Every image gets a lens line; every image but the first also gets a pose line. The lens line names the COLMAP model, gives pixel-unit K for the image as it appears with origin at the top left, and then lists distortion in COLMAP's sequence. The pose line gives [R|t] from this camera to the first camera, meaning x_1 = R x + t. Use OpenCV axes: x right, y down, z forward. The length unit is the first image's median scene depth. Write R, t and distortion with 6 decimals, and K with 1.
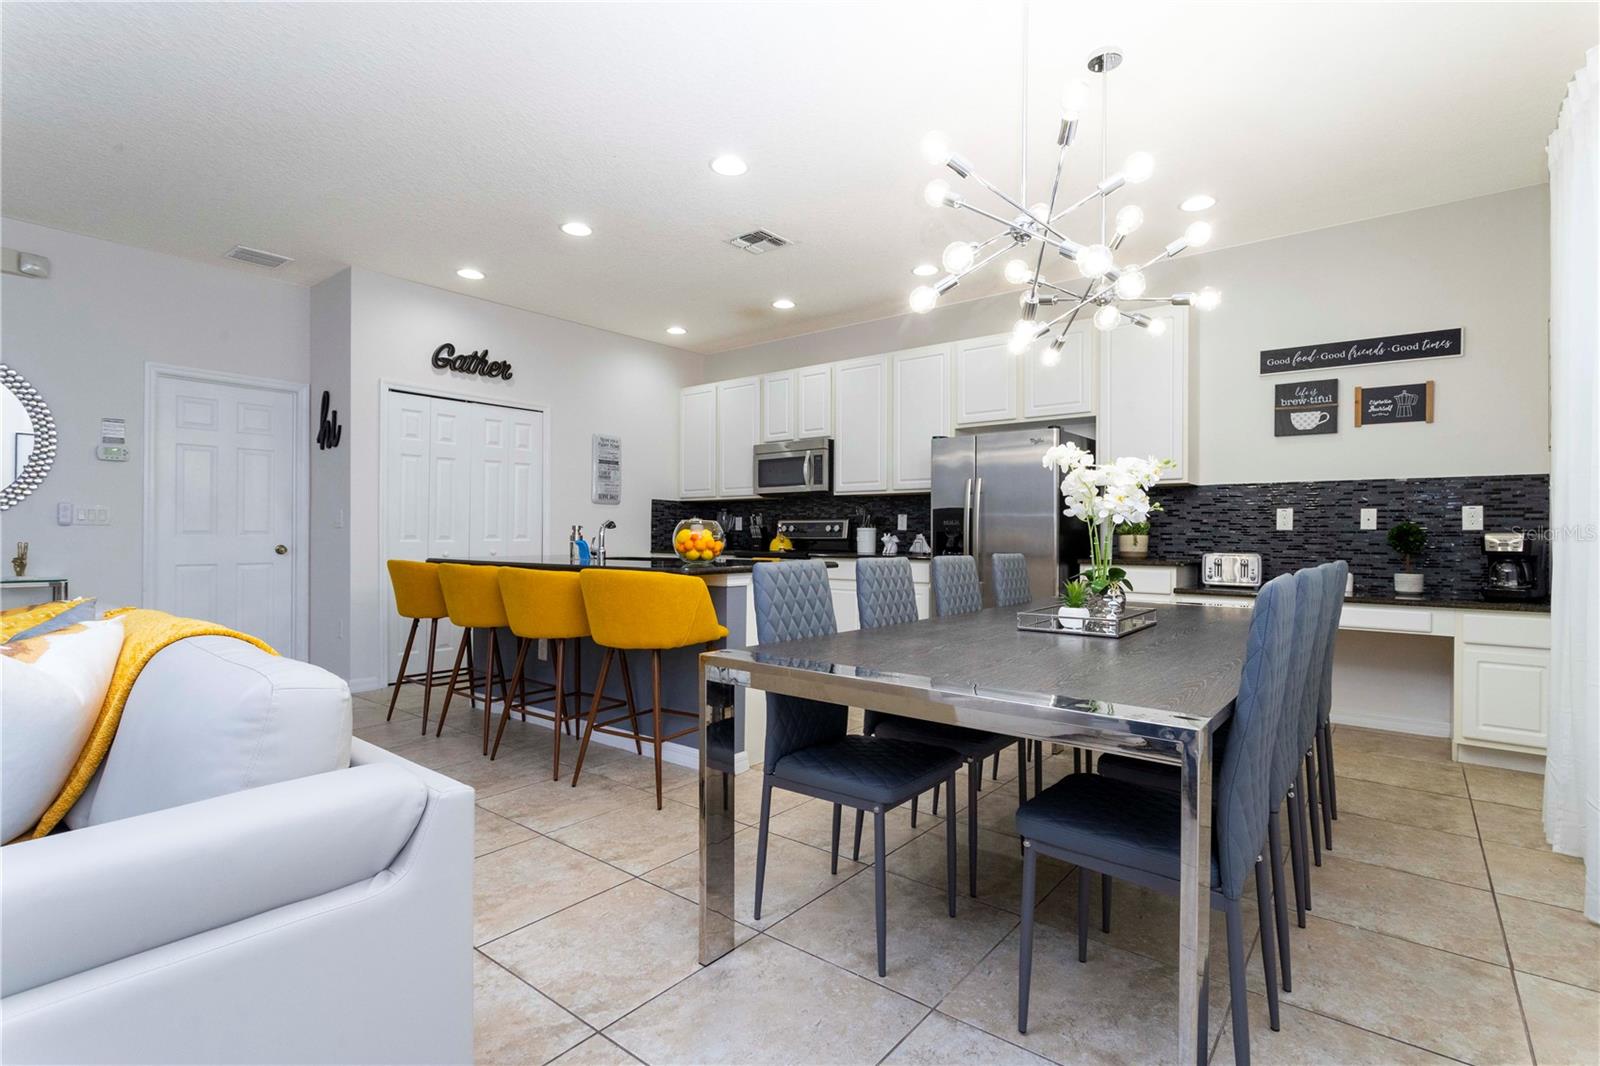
lens RADIAL K [[755.9, 0, 807.6], [0, 755.9, 527.5], [0, 0, 1]] dist [-0.006602, 0.003113]
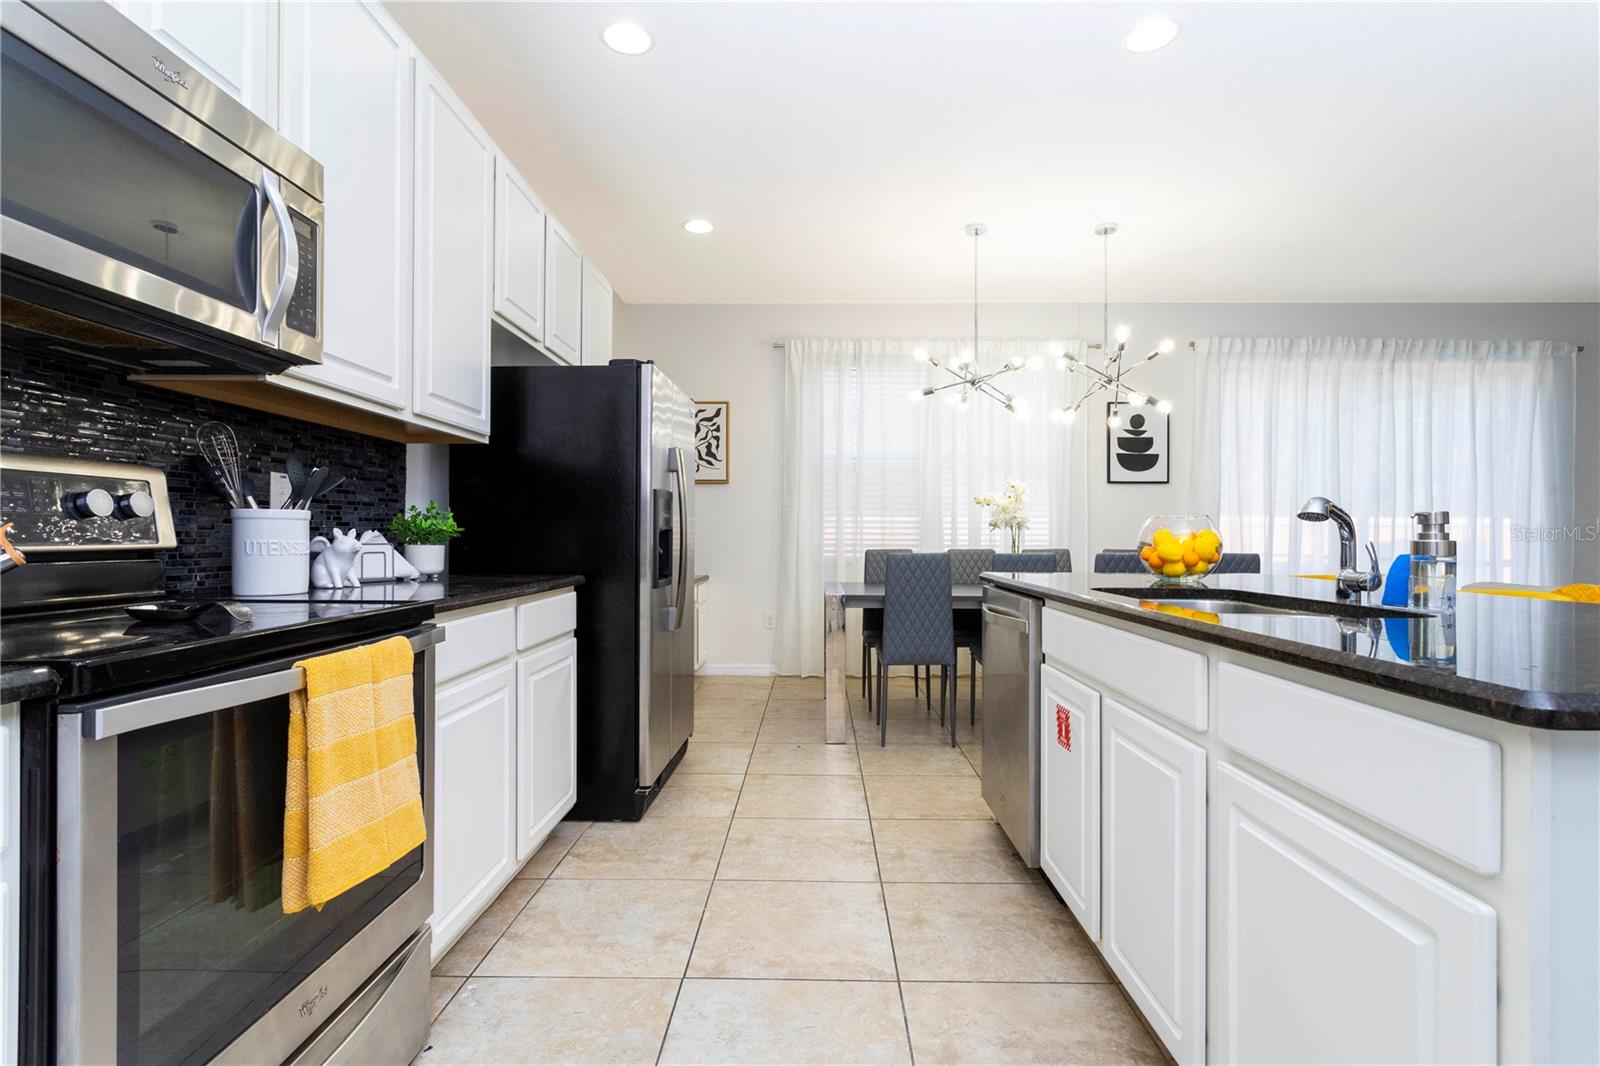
lens RADIAL K [[755.9, 0, 808.7], [0, 755.9, 528.8], [0, 0, 1]] dist [-0.006602, 0.003113]
pose [[-0.610720, 0.002743, 0.791842, -0.392455], [-0.012923, 0.999826, -0.013431, 0.013057], [-0.791741, -0.018436, -0.610578, 1.397510]]
